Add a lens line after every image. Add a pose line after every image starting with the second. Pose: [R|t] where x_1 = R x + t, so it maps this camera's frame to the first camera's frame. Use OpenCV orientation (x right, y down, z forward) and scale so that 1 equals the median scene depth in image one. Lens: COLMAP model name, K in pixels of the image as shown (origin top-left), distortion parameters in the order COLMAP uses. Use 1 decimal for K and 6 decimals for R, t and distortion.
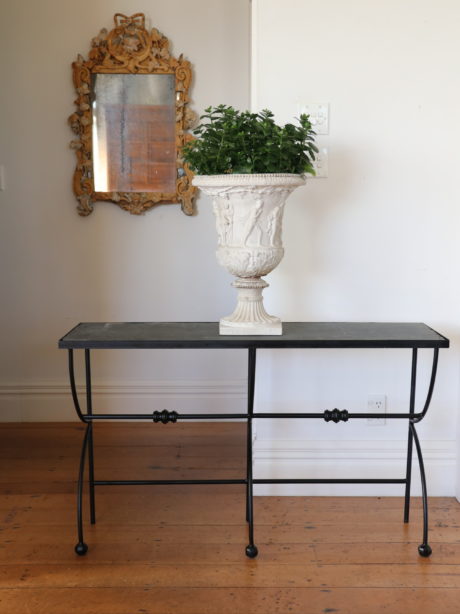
lens RADIAL K [[813.4, 0, 248.1], [0, 813.4, 288.7], [0, 0, 1]] dist [-0.027826, 0.000000]
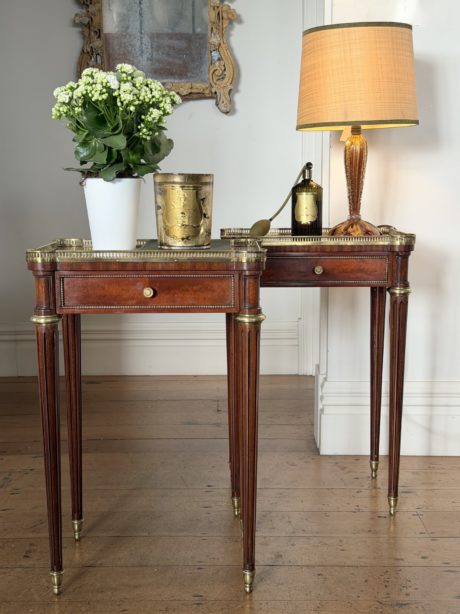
lens RADIAL K [[871.0, 0, 232.1], [0, 871.0, 311.8], [0, 0, 1]] dist [0.056863, 0.000000]
pose [[0.999830, -0.002727, -0.018252, -0.063672], [0.003375, 0.999361, 0.035597, 0.090489], [0.018143, -0.035653, 0.999200, 0.180306]]
